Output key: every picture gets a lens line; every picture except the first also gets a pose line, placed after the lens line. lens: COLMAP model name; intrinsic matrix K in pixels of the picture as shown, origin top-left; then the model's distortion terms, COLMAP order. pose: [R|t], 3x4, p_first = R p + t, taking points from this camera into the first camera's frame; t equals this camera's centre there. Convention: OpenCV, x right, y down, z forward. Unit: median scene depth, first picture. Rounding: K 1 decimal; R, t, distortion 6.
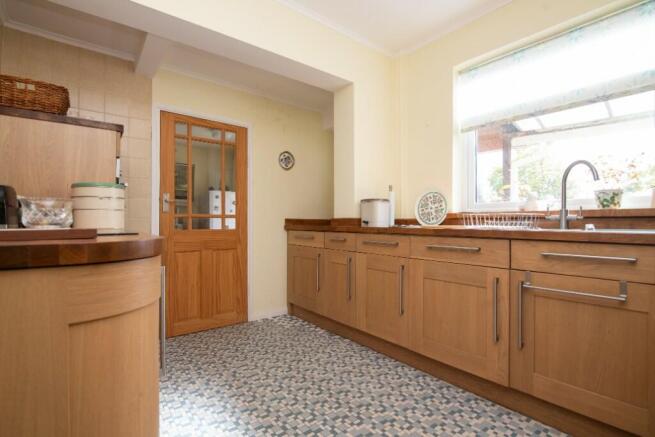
lens RADIAL K [[310.3, 0, 327.5], [0, 310.3, 218.5], [0, 0, 1]] dist [-0.001965, -0.000681]
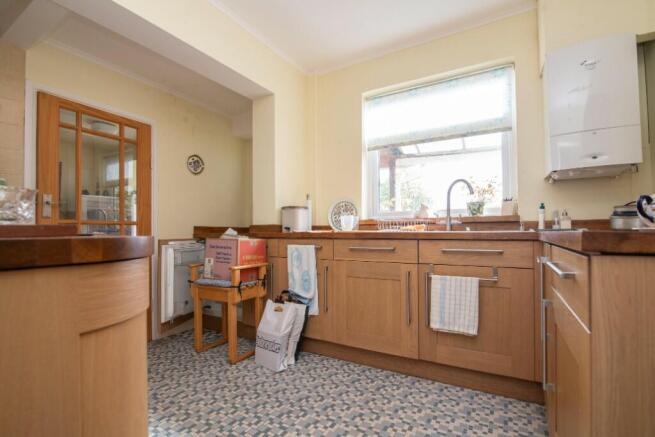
lens RADIAL K [[303.3, 0, 326.7], [0, 303.3, 226.2], [0, 0, 1]] dist [-0.001263, -0.000199]
pose [[0.935505, -0.001627, 0.353310, -0.148846], [0.004662, 0.999959, -0.007738, 0.017099], [-0.353283, 0.008886, 0.935474, -0.004928]]
